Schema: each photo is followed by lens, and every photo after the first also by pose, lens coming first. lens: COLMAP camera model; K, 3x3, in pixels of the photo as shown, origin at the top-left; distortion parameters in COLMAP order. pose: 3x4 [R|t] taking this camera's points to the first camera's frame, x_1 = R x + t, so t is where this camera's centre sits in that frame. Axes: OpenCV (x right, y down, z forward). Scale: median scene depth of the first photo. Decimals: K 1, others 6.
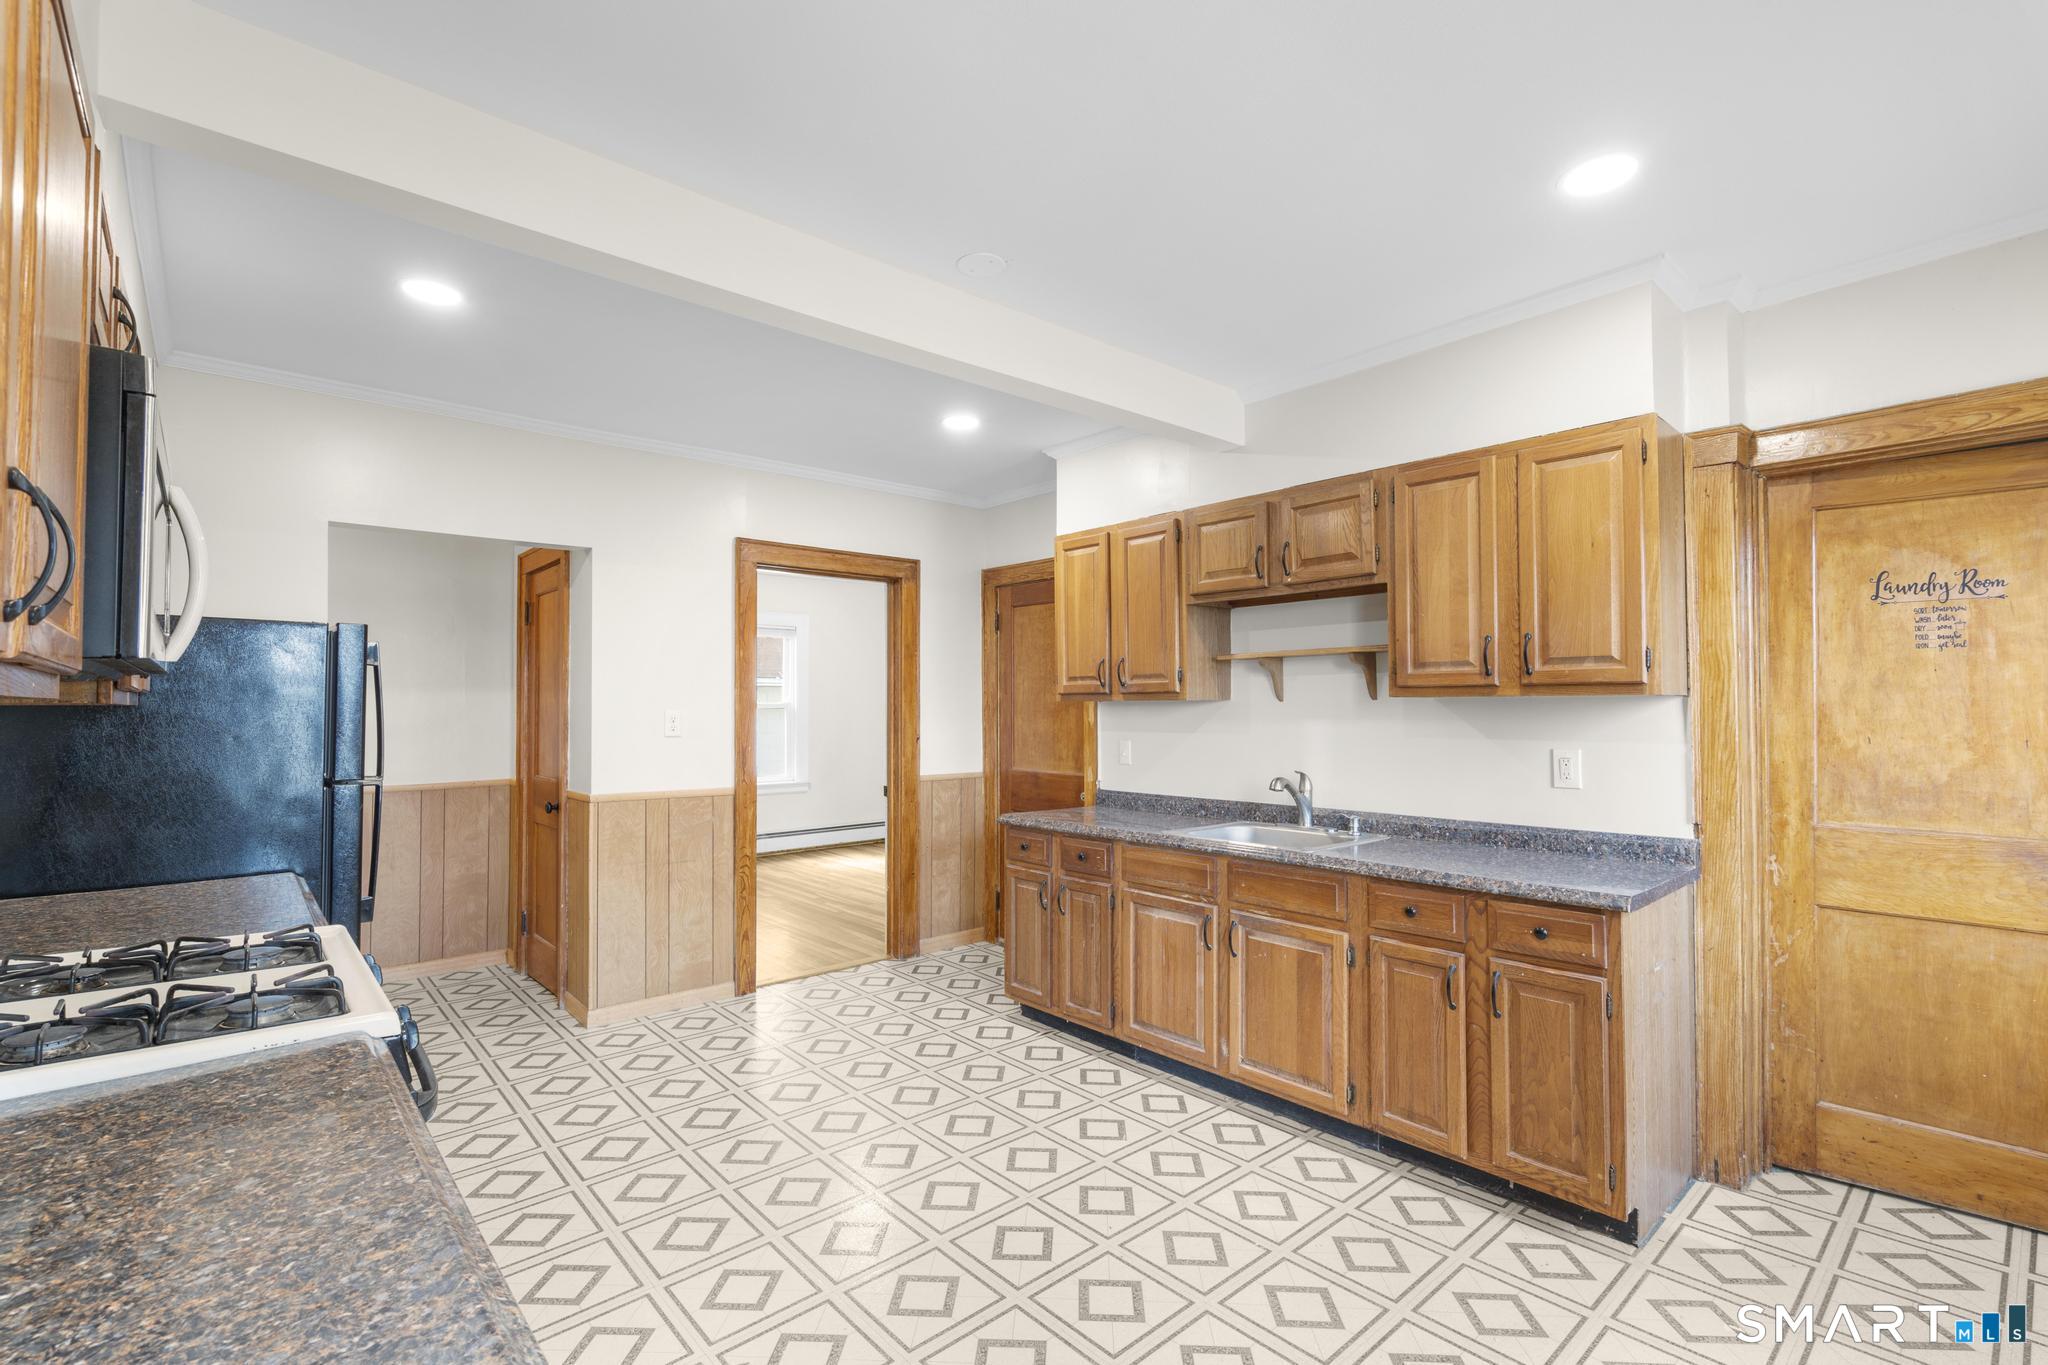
lens RADIAL K [[922.0, 0, 1023.2], [0, 922.0, 685.0], [0, 0, 1]] dist [-0.006982, 0.004044]
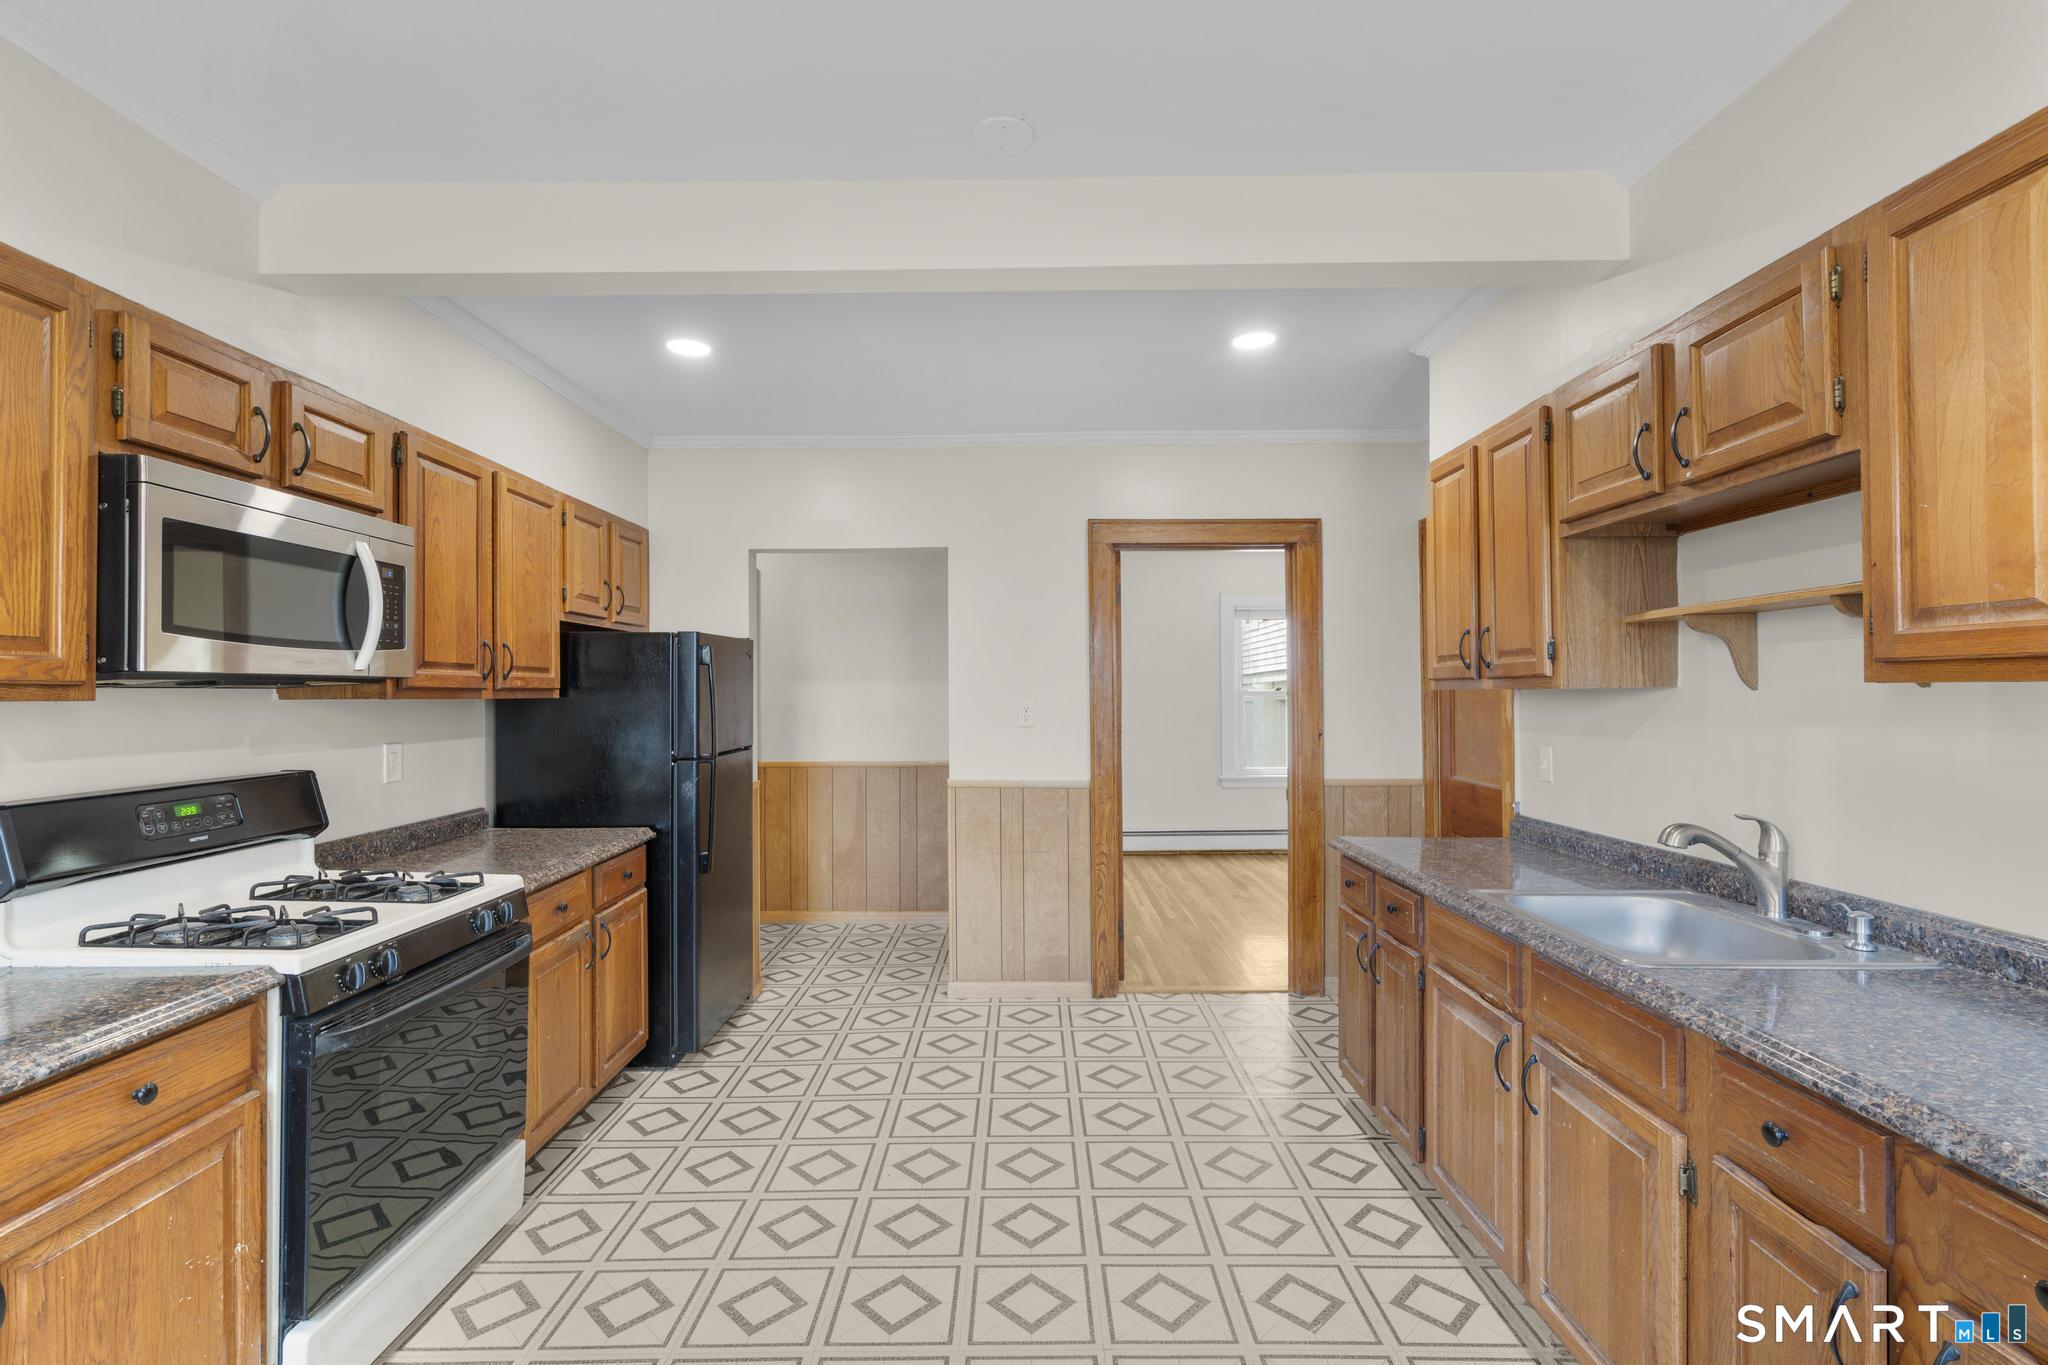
lens RADIAL K [[922.0, 0, 1020.9], [0, 922.0, 683.0], [0, 0, 1]] dist [-0.006982, 0.004044]
pose [[0.745667, -0.008992, -0.666258, 0.308124], [0.018400, 0.999805, 0.007100, 0.001446], [0.666065, -0.017553, 0.745687, 0.265914]]
